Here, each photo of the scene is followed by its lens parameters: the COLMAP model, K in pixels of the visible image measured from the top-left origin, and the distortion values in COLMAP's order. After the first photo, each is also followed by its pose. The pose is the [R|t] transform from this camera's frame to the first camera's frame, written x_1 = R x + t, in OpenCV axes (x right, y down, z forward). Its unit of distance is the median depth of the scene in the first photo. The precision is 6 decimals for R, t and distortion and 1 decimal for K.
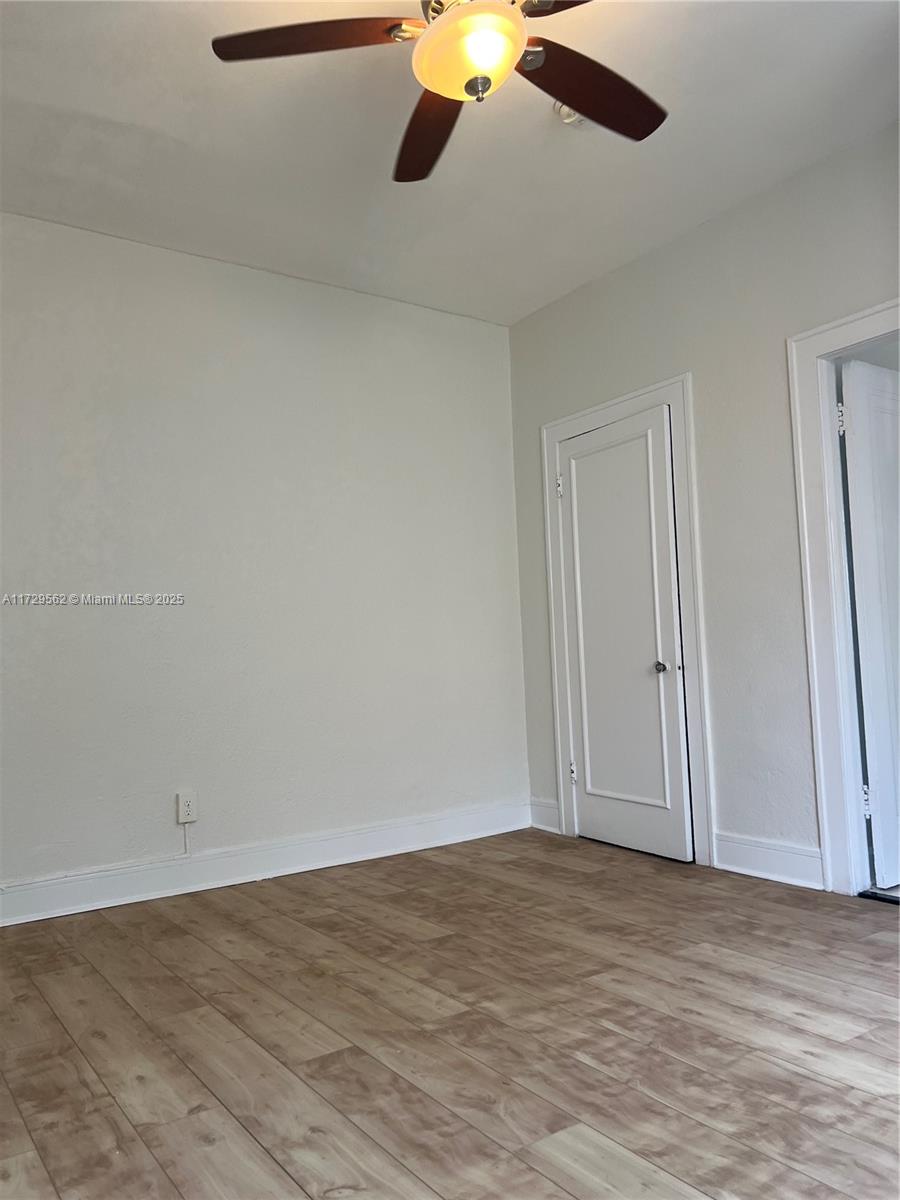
lens RADIAL K [[903.0, 0, 449.3], [0, 903.0, 601.6], [0, 0, 1]] dist [0.044452, -0.044414]
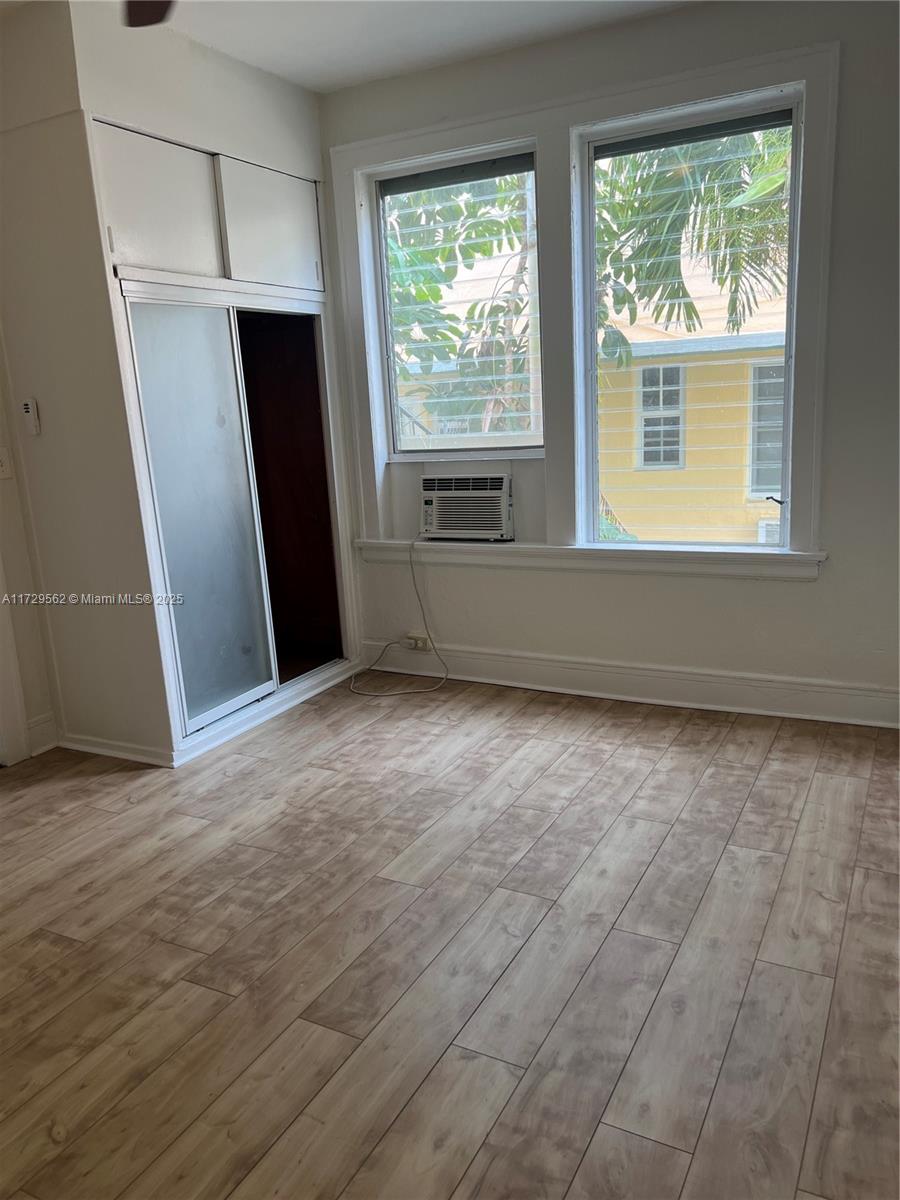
lens RADIAL K [[903.0, 0, 450.0], [0, 903.0, 601.3], [0, 0, 1]] dist [0.044452, -0.044414]
pose [[-0.463993, -0.124318, 0.877072, -0.940332], [0.011929, 0.989137, 0.146513, -0.071340], [-0.885759, 0.078444, -0.457469, 1.250628]]
